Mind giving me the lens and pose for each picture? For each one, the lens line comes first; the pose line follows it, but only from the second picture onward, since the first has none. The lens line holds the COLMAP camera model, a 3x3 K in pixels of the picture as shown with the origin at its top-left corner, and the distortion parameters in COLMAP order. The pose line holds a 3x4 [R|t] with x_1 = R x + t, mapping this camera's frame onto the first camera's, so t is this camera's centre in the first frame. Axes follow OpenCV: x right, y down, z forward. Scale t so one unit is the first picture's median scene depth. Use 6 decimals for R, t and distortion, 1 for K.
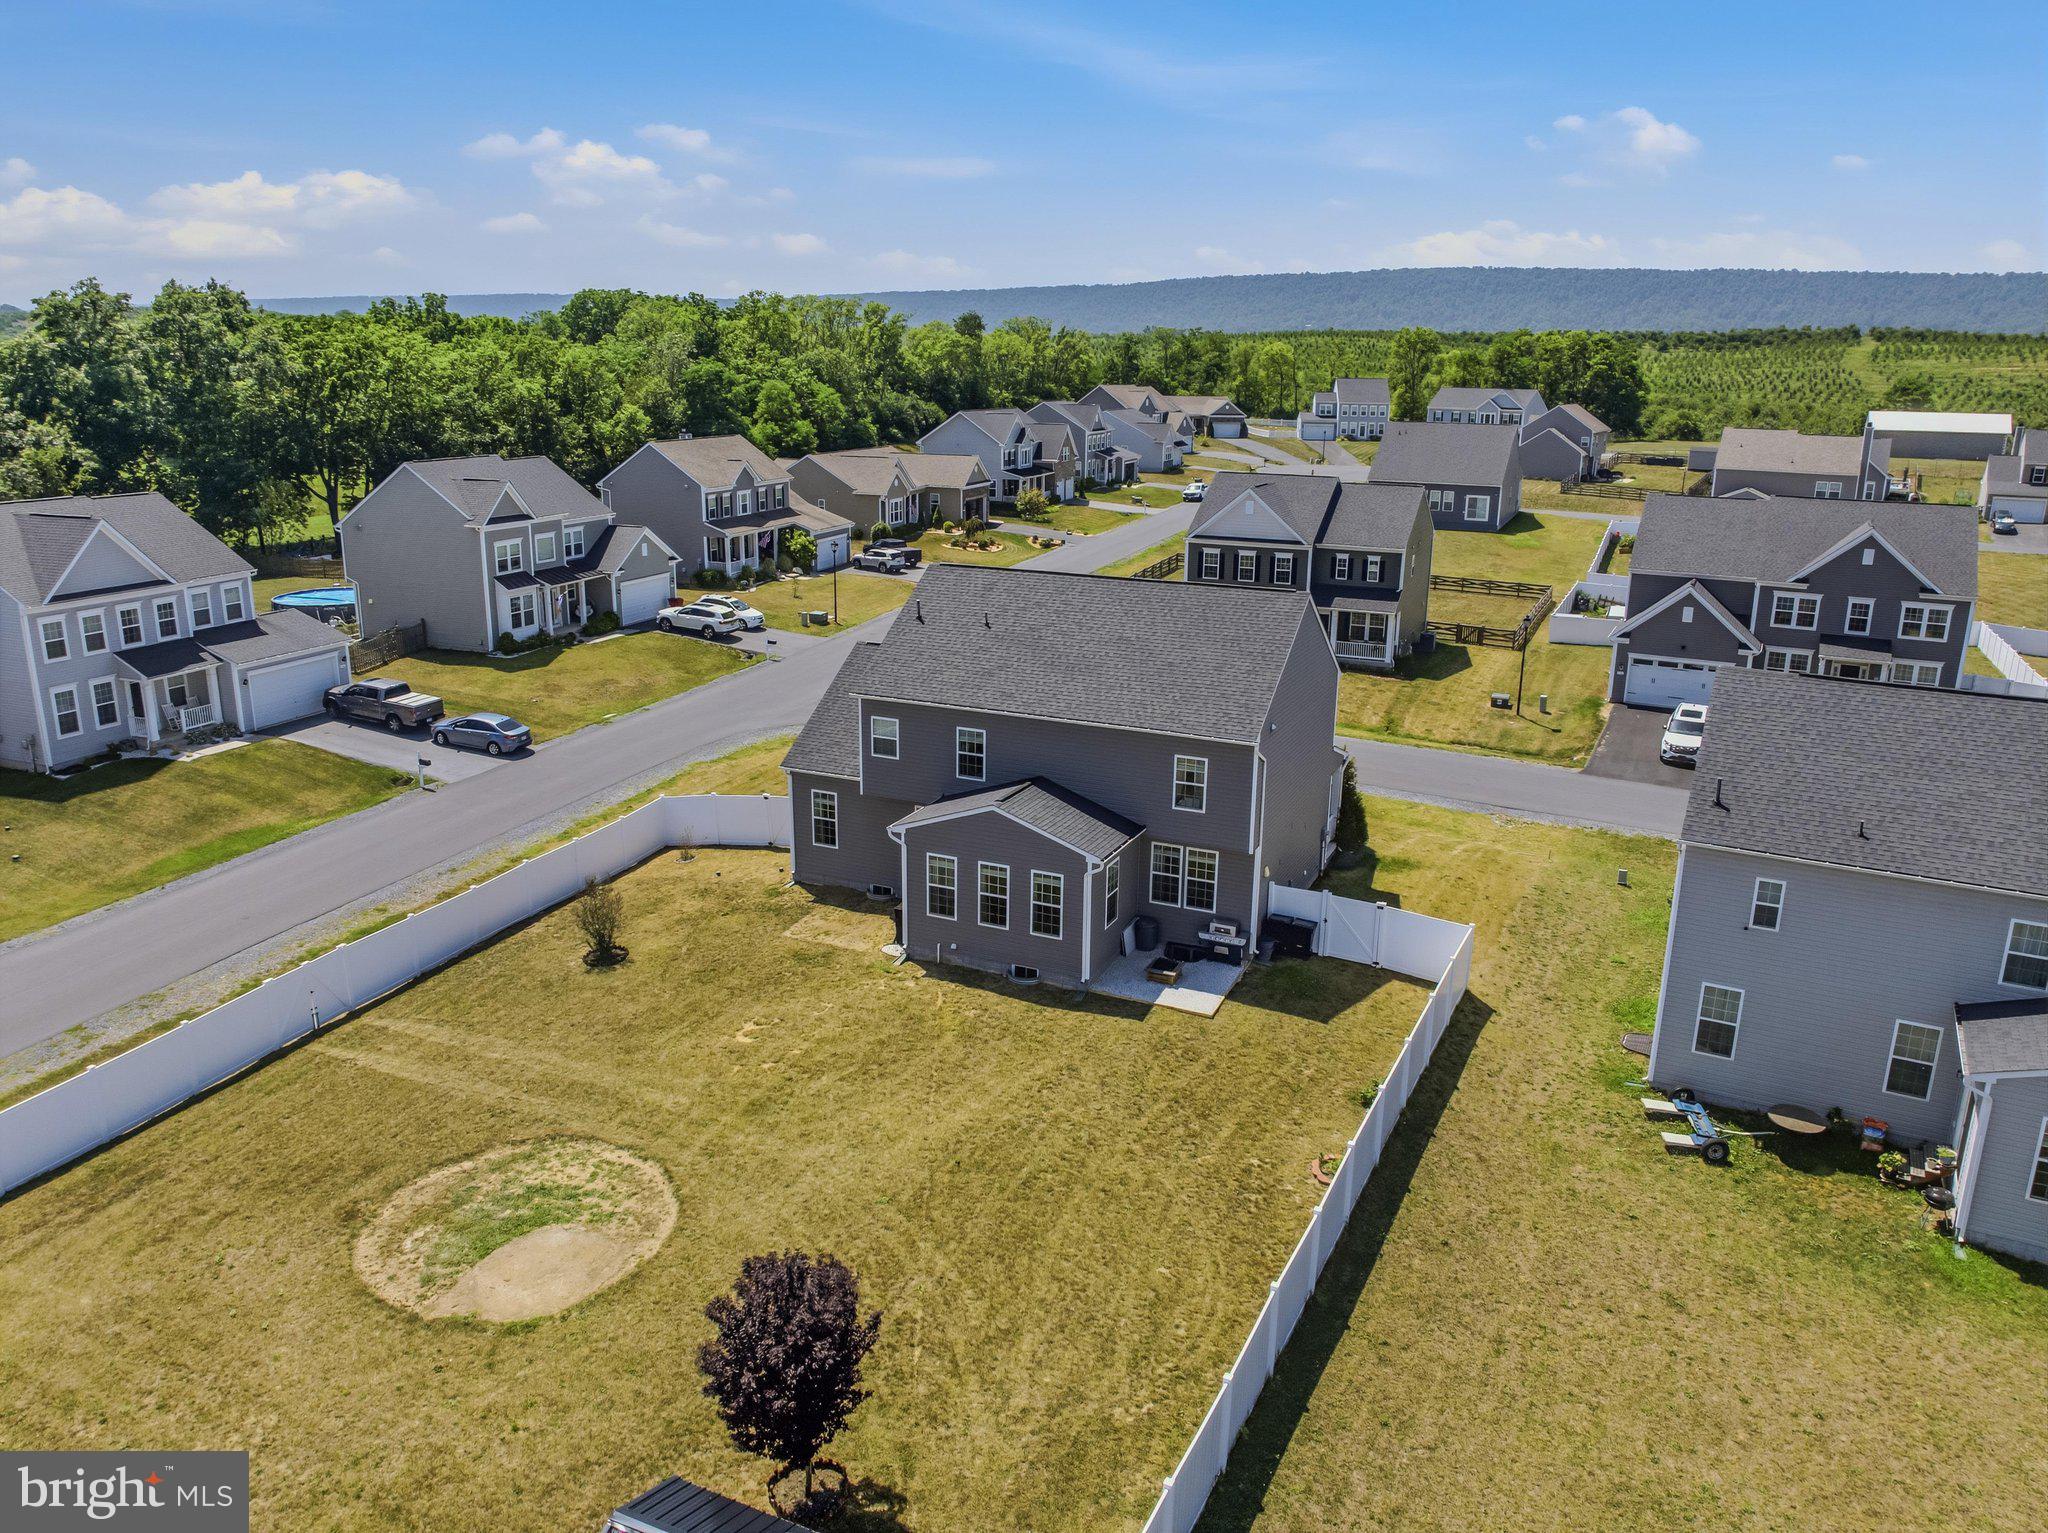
lens RADIAL K [[1441.7, 0, 1033.7], [0, 1441.7, 751.6], [0, 0, 1]] dist [-0.035702, -0.003355]
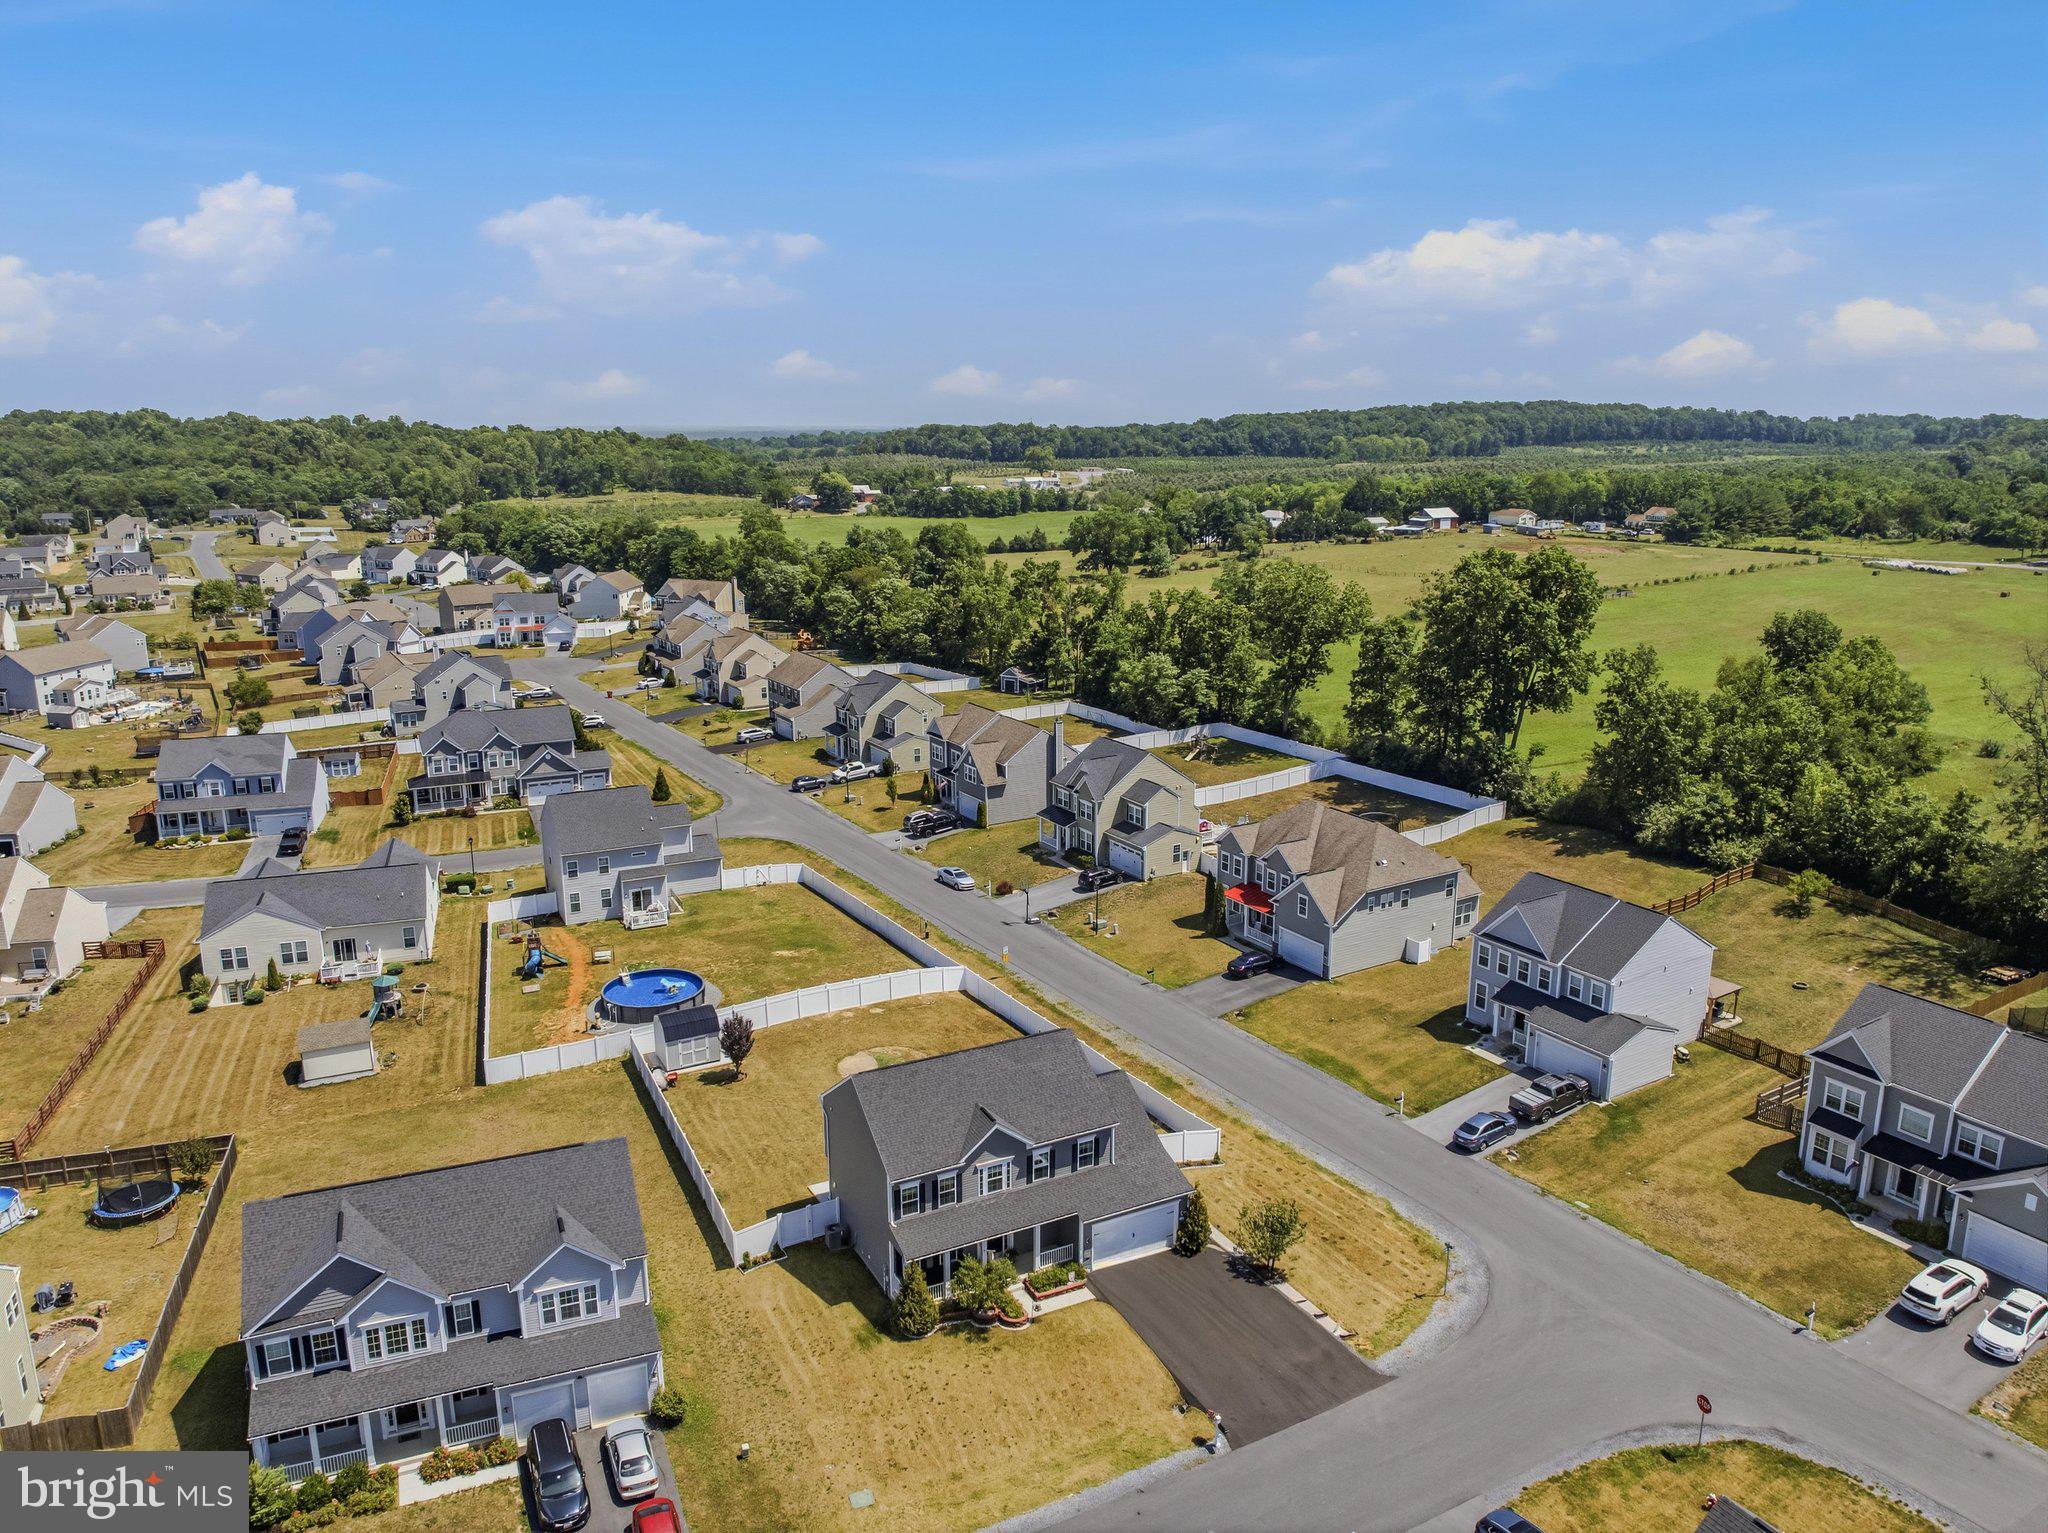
lens RADIAL K [[1441.7, 0, 1039.5], [0, 1441.7, 760.8], [0, 0, 1]] dist [-0.035702, -0.003355]
pose [[-0.608976, 0.168951, -0.774987, 0.916327], [-0.215436, 0.905092, 0.366601, -0.781453], [0.763372, 0.390211, -0.514781, 1.325009]]
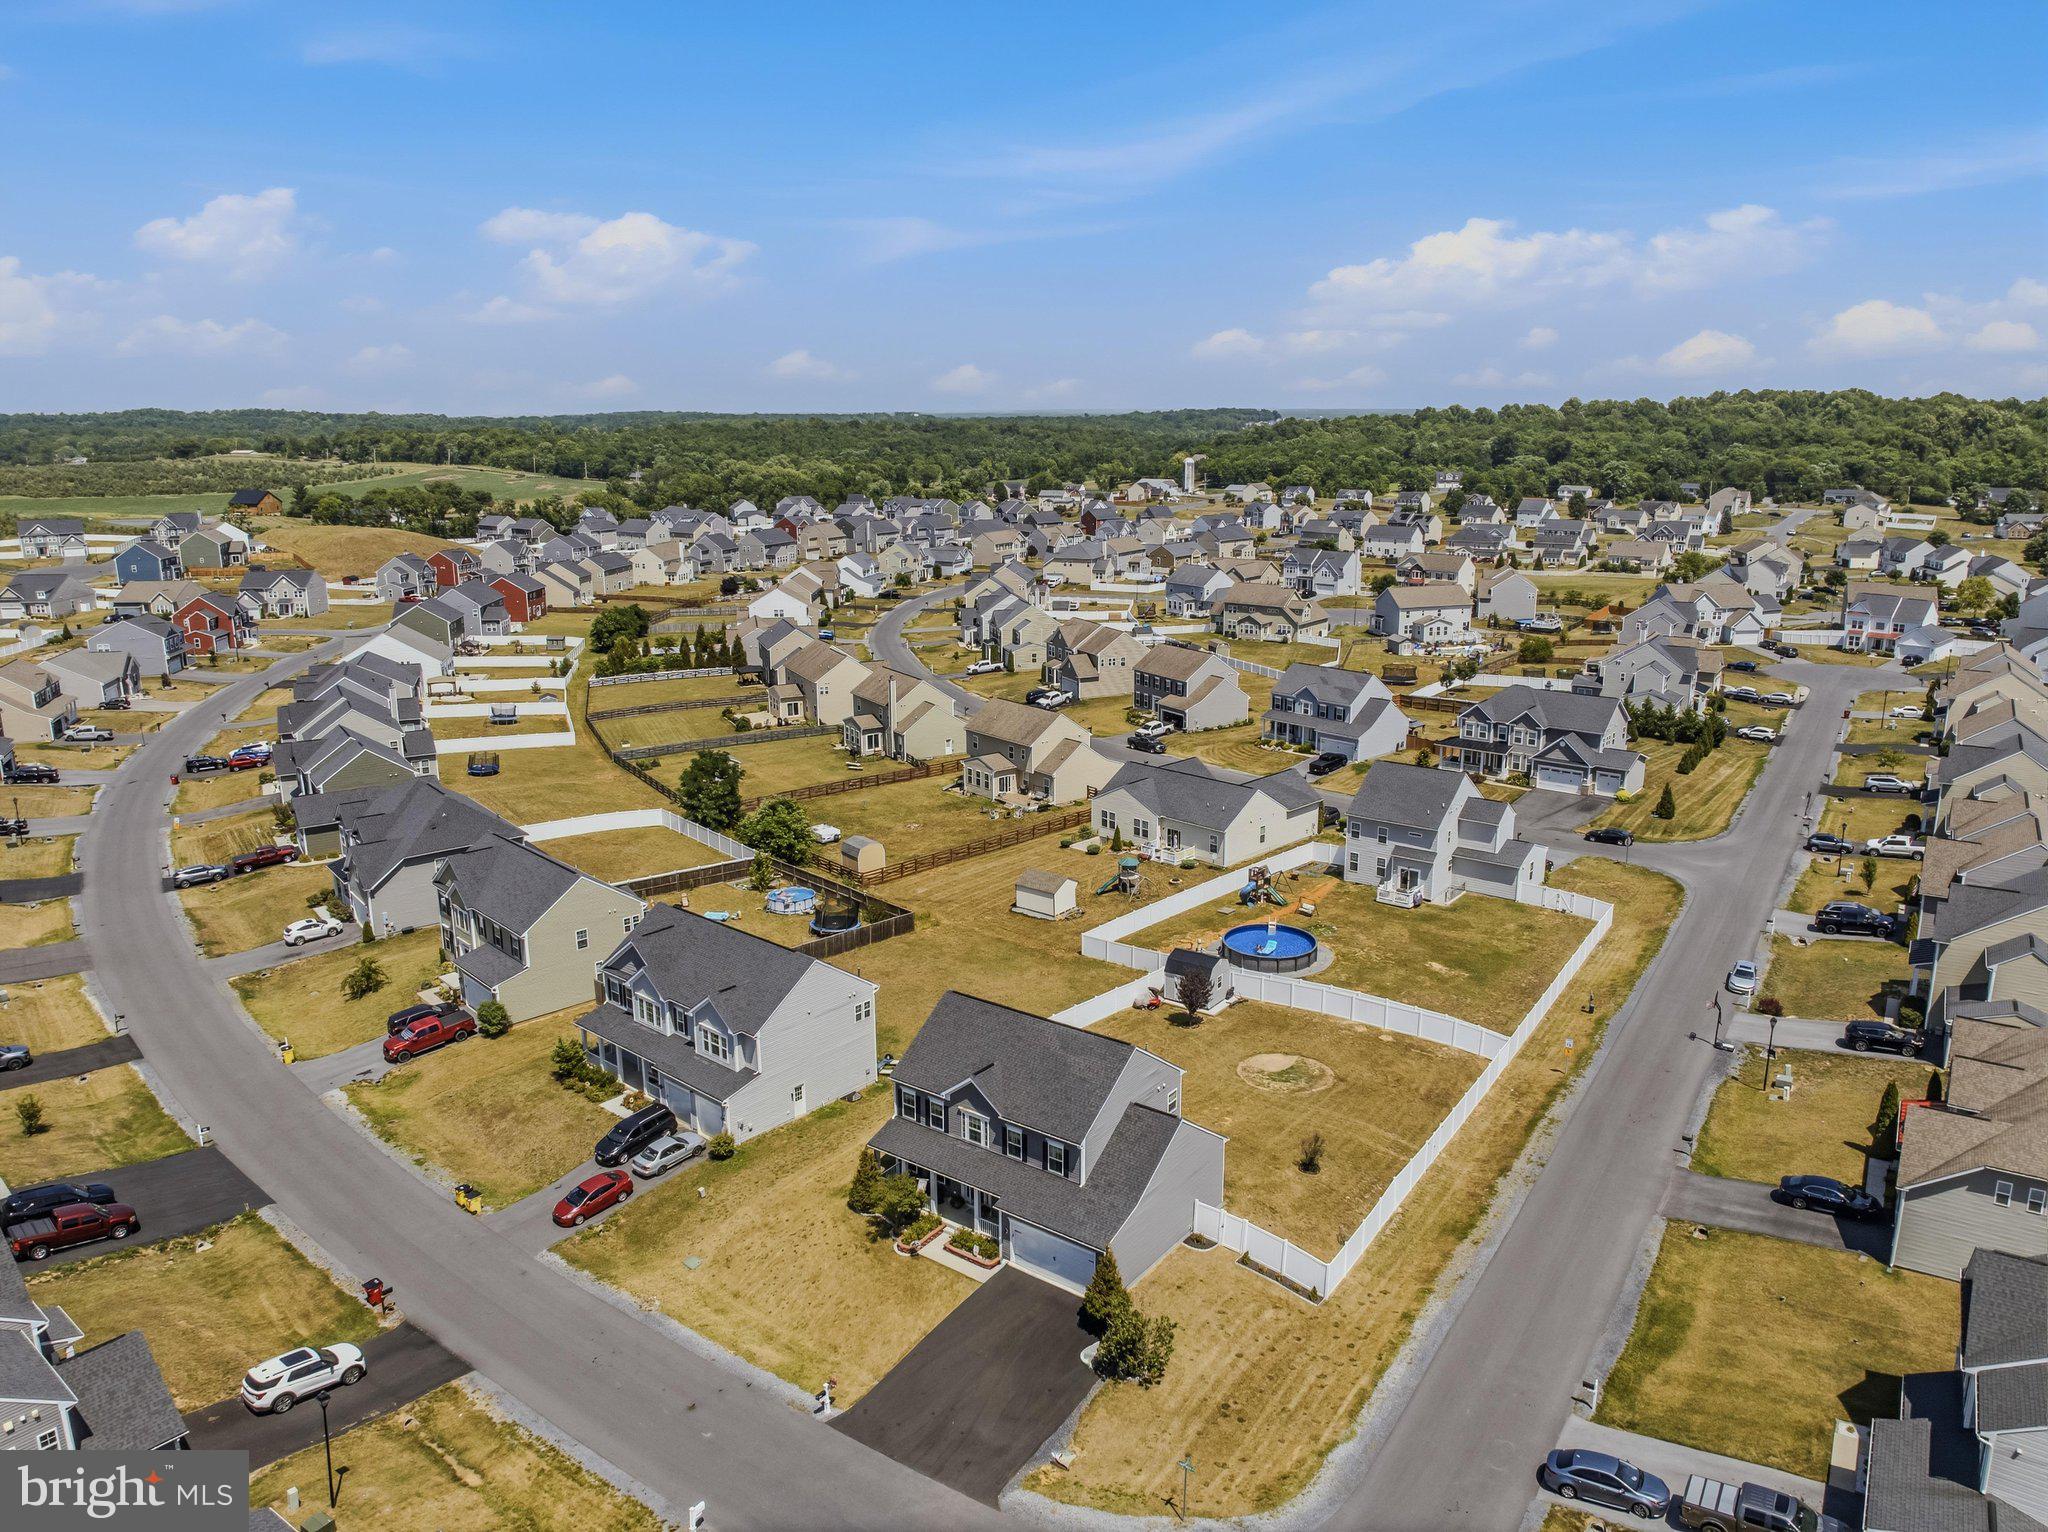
lens RADIAL K [[1441.7, 0, 1035.5], [0, 1441.7, 757.3], [0, 0, 1]] dist [-0.035702, -0.003355]
pose [[-0.978620, -0.056636, 0.197724, -0.199849], [0.046316, 0.875964, 0.480148, -0.906904], [-0.200393, 0.479040, -0.854613, 1.721532]]
